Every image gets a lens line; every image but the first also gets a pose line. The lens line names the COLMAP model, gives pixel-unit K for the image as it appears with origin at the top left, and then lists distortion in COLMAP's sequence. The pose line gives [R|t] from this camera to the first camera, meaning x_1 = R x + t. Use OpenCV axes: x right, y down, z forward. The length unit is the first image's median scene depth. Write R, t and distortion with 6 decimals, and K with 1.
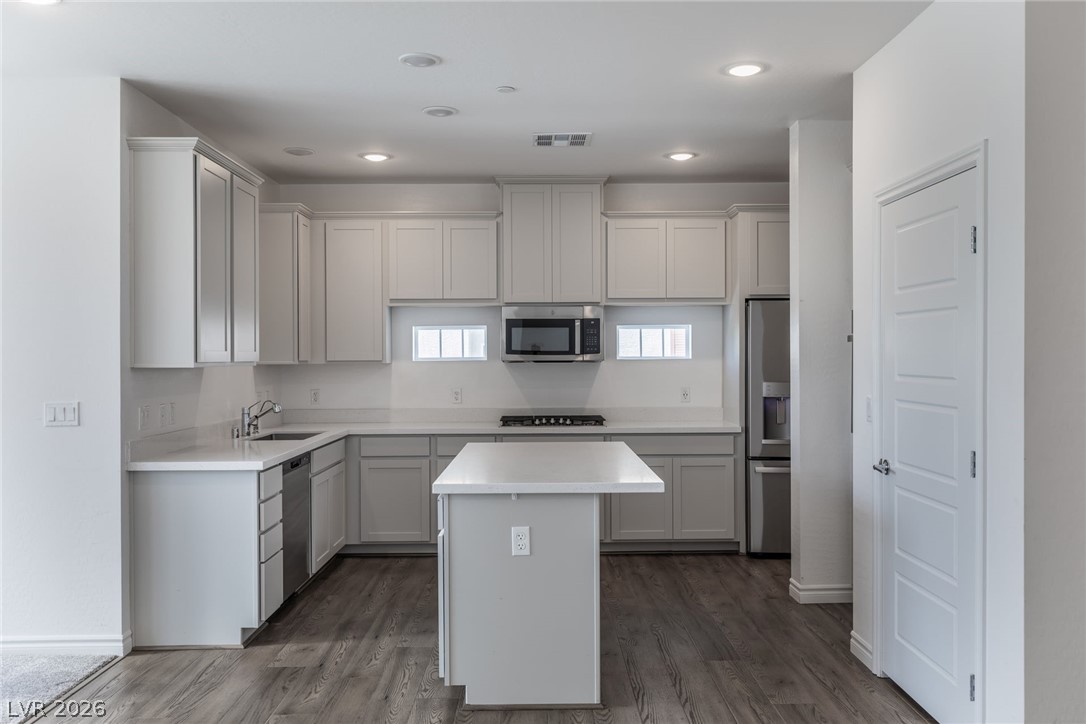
lens RADIAL K [[921.9, 0, 548.4], [0, 921.9, 361.4], [0, 0, 1]] dist [0.005677, -0.000954]
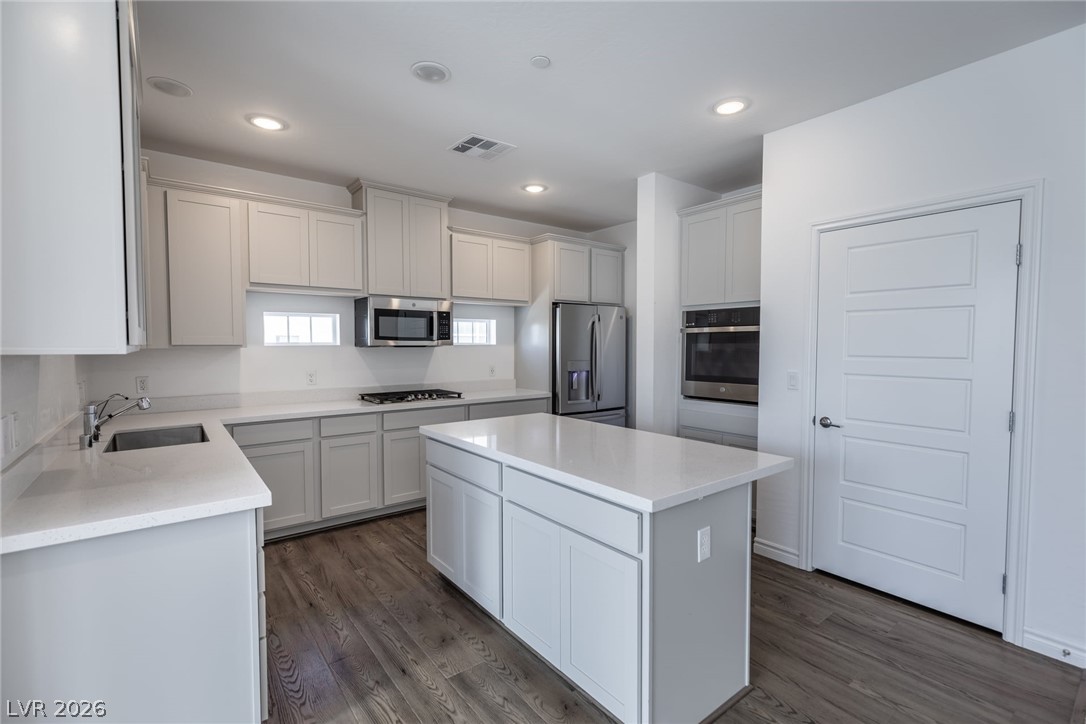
lens RADIAL K [[488.0, 0, 547.1], [0, 488.0, 362.9], [0, 0, 1]] dist [0.004663, -0.000021]
pose [[0.795239, -0.018502, 0.606014, -0.252881], [-0.000860, 0.999499, 0.031644, 0.001512], [-0.606296, -0.025686, 0.794824, 0.415017]]
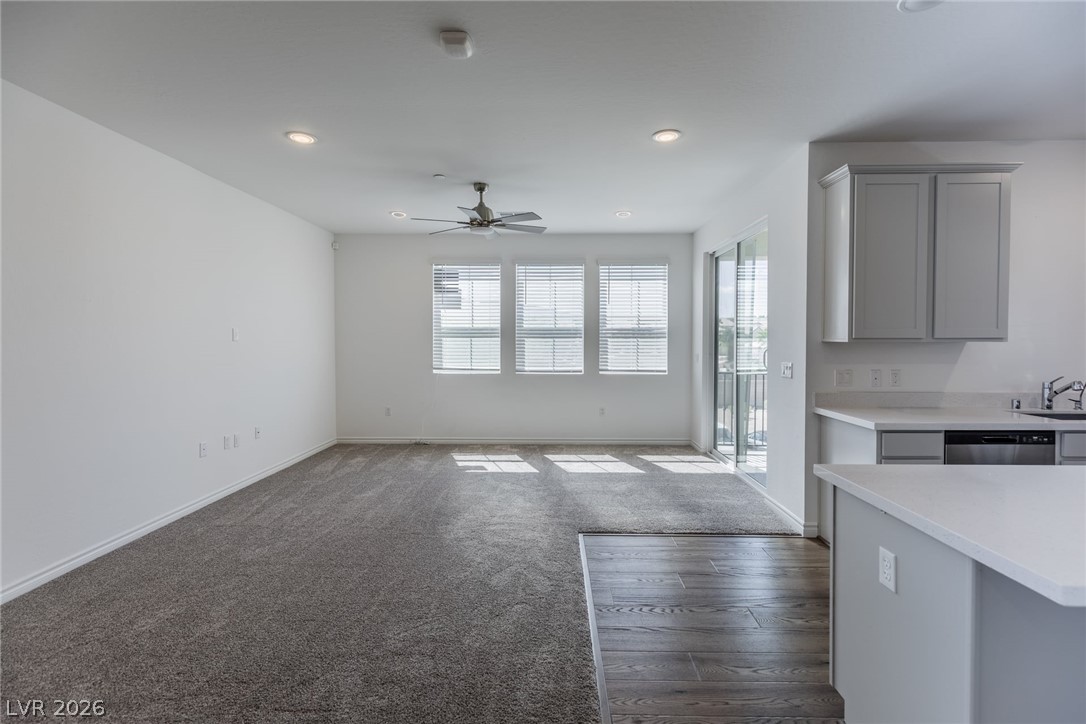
lens RADIAL K [[487.4, 0, 546.1], [0, 487.4, 347.2], [0, 0, 1]] dist [0.003966, -0.000234]
pose [[-0.030106, 0.023562, -0.999269, 0.222891], [-0.003636, 0.999713, 0.023682, -0.000424], [0.999540, 0.004347, -0.030012, 0.418406]]
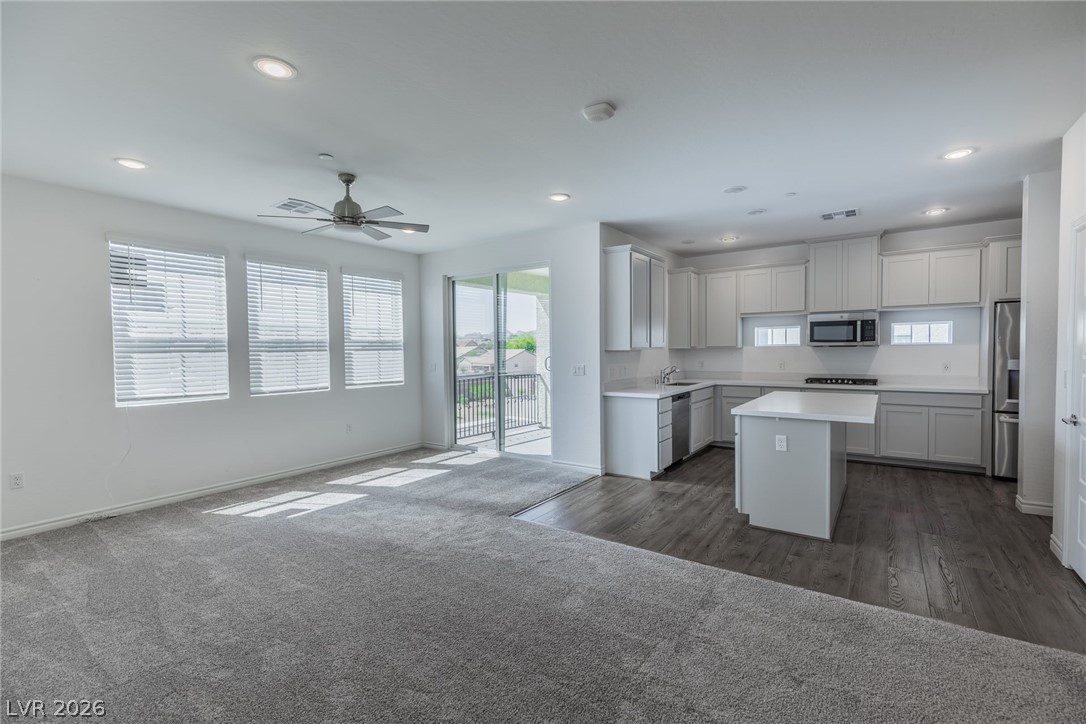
lens RADIAL K [[488.0, 0, 547.1], [0, 488.0, 362.9], [0, 0, 1]] dist [0.004663, -0.000021]
pose [[0.814882, 0.013275, -0.579475, 0.088892], [0.005464, 0.999517, 0.030581, 0.000333], [0.579601, -0.028086, 0.814416, -0.040433]]
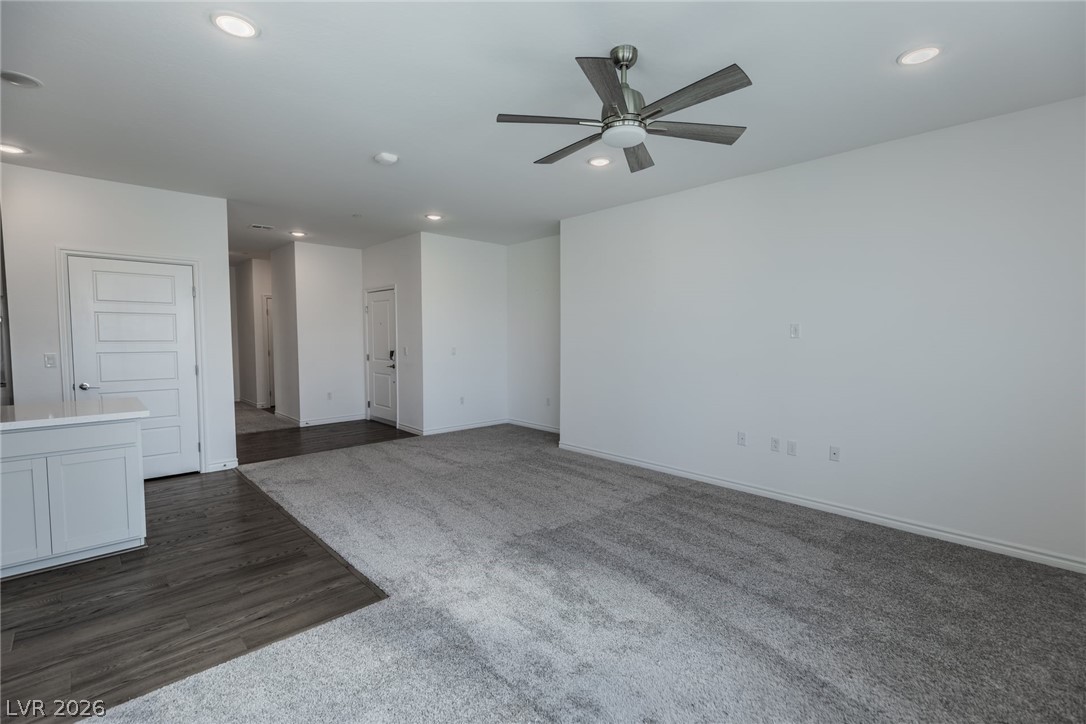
lens RADIAL K [[488.0, 0, 547.1], [0, 488.0, 362.9], [0, 0, 1]] dist [0.004663, -0.000021]
pose [[-0.681951, -0.038762, 0.730370, -0.689684], [0.005583, 0.998290, 0.058194, 0.002784], [-0.731376, 0.043763, -0.680569, 0.609267]]
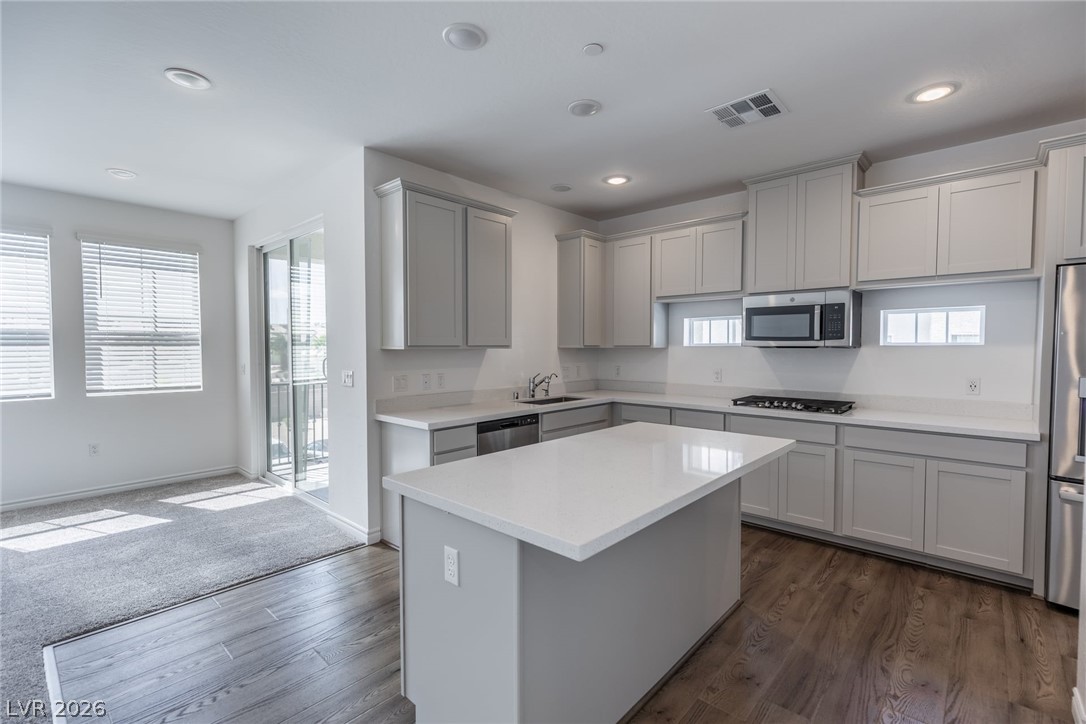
lens RADIAL K [[488.0, 0, 547.1], [0, 488.0, 362.9], [0, 0, 1]] dist [0.004663, -0.000021]
pose [[0.734954, 0.028373, -0.677523, 0.184616], [-0.006053, 0.999359, 0.035285, 0.000058], [0.678090, -0.021831, 0.734654, 0.430071]]
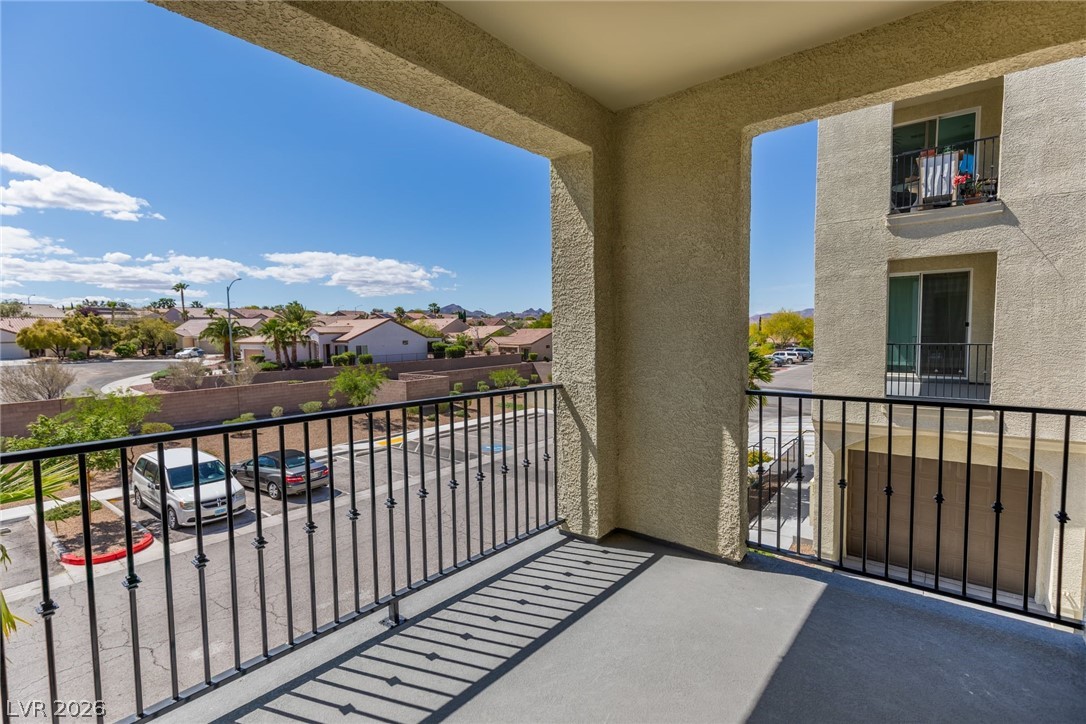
lens RADIAL K [[515.1, 0, 543.0], [0, 515.1, 362.0], [0, 0, 1]] dist [-0.000742, -0.000264]
pose [[0.768050, 0.035787, -0.639390, -0.453547], [0.008475, 0.997782, 0.066026, 0.019750], [0.640334, -0.056130, 0.766043, 0.715303]]
